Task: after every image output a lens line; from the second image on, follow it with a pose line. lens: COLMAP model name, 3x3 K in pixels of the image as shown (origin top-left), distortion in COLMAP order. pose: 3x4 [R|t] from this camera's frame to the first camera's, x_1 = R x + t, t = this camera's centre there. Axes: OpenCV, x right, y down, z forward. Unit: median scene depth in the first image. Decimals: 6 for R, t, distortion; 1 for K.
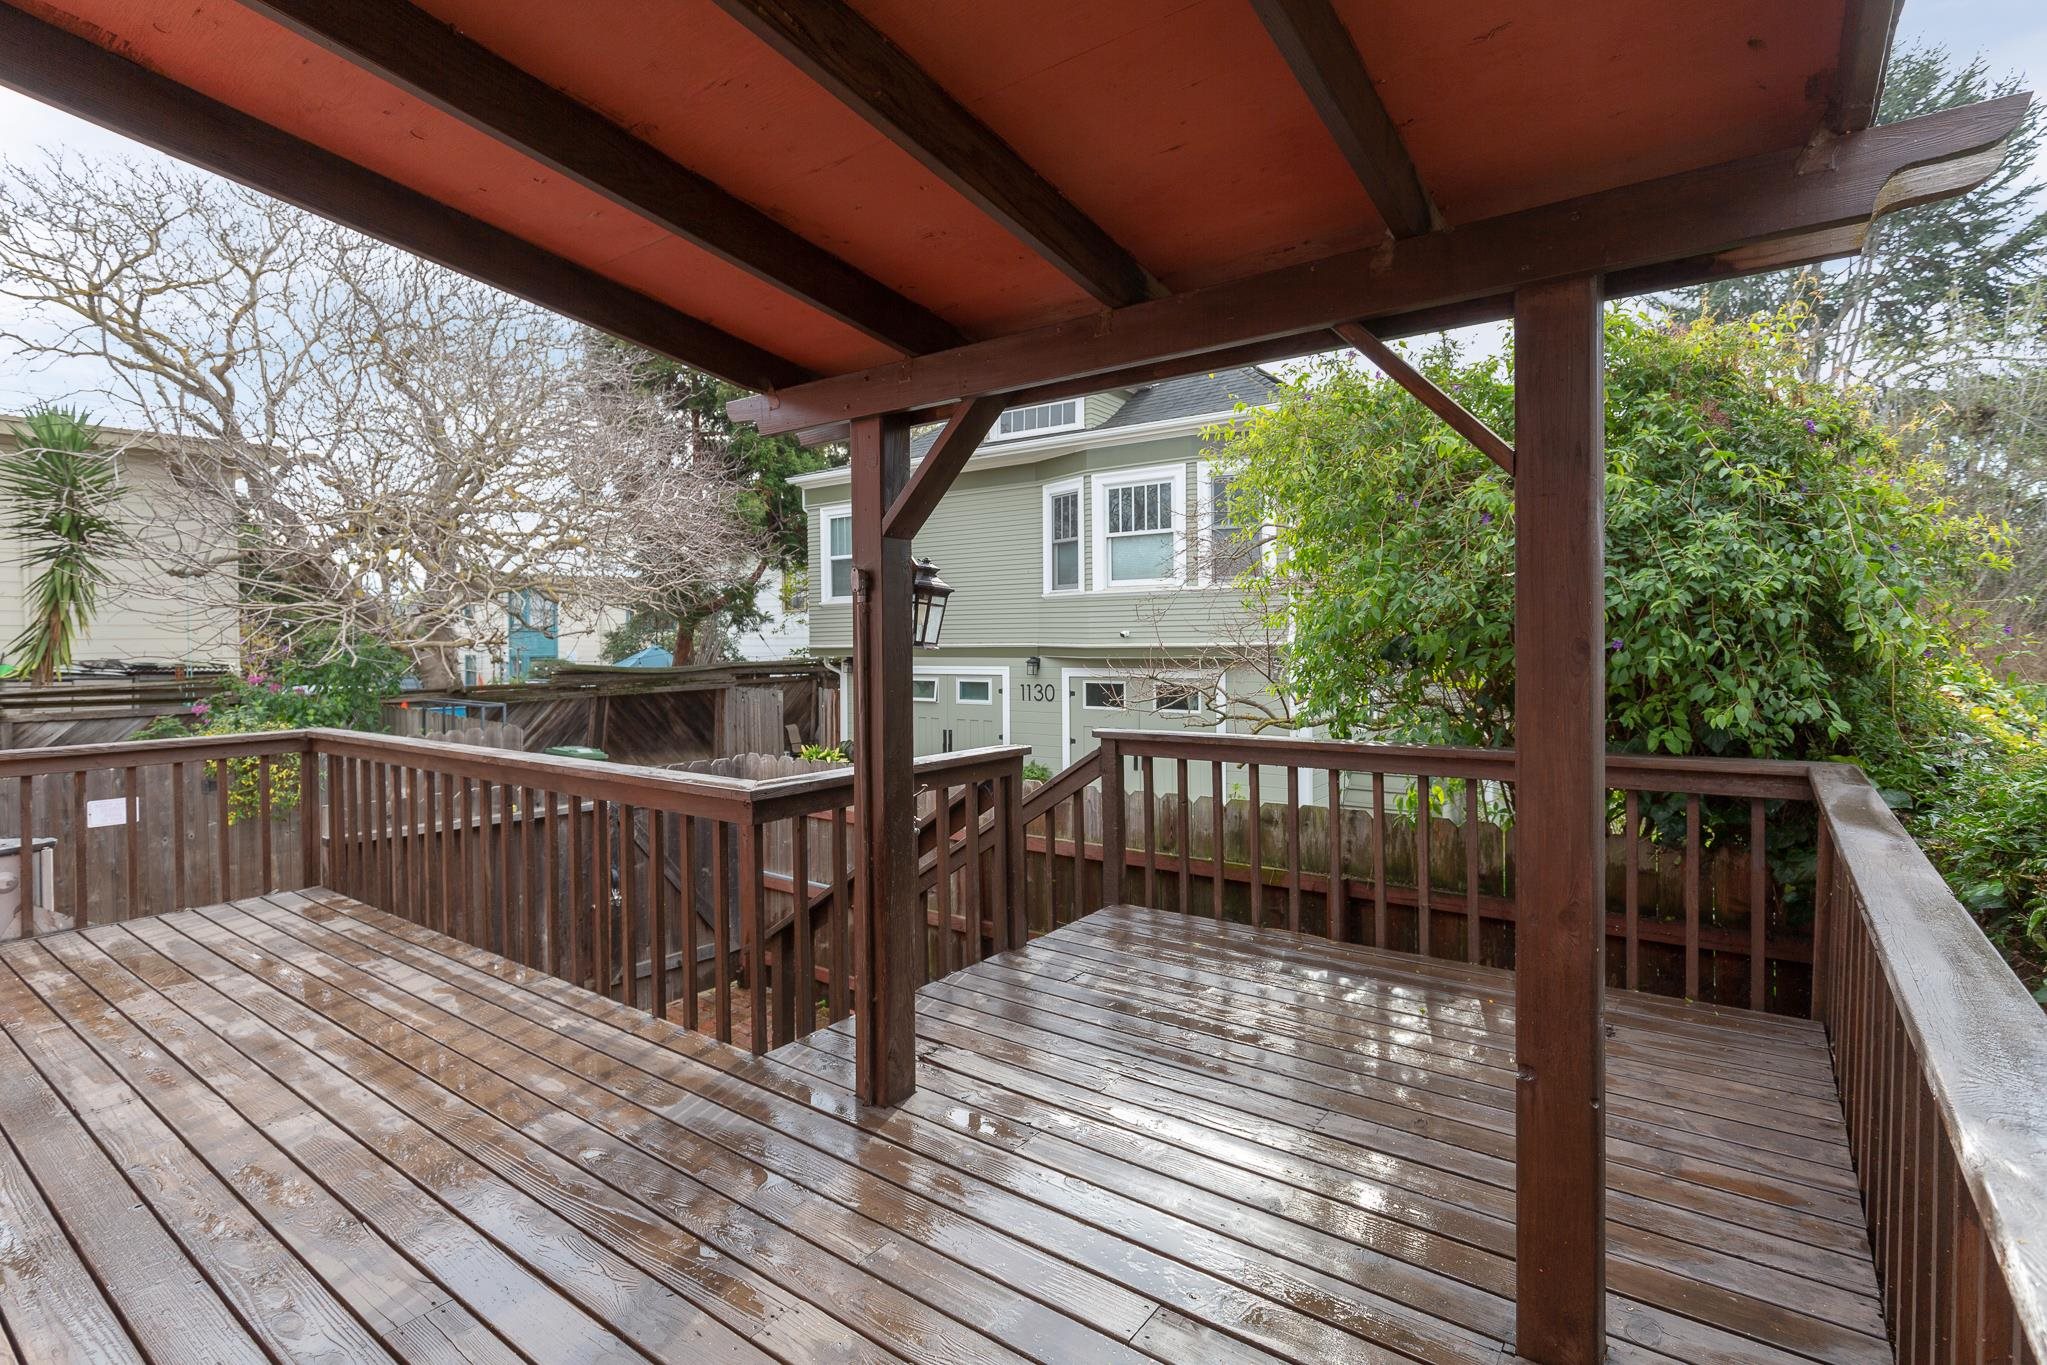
lens RADIAL K [[990.2, 0, 1014.2], [0, 990.2, 666.4], [0, 0, 1]] dist [-0.001996, -0.000365]
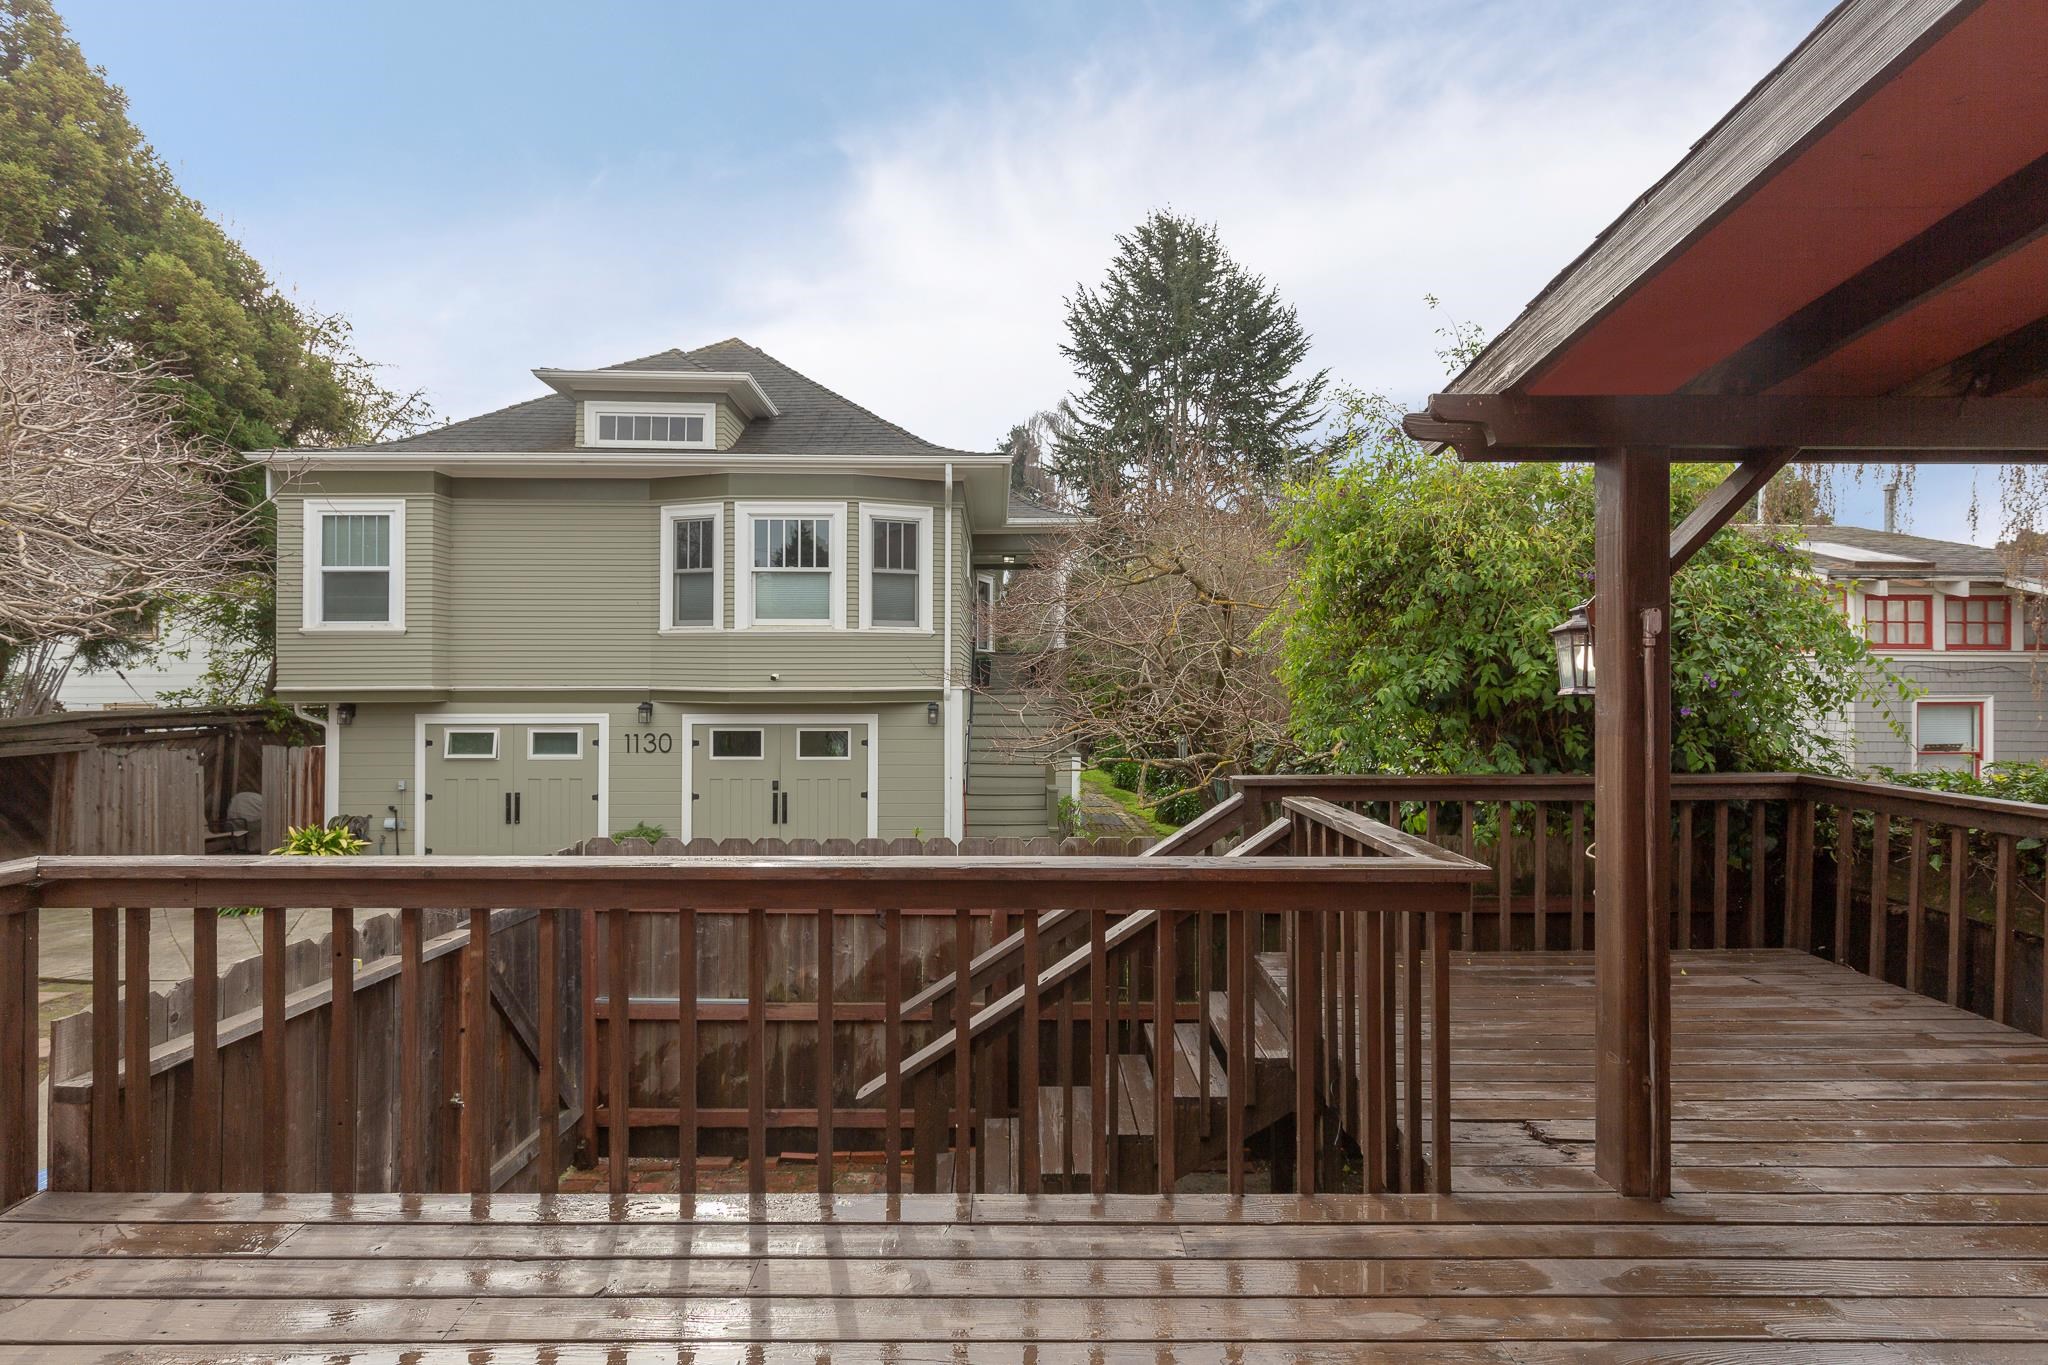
lens RADIAL K [[969.9, 0, 1010.9], [0, 969.9, 678.6], [0, 0, 1]] dist [0.003105, 0.000130]
pose [[0.794762, 0.011082, 0.606820, -0.245968], [0.008159, 0.999548, -0.028941, -0.002896], [-0.606866, 0.027952, 0.794312, 0.134995]]
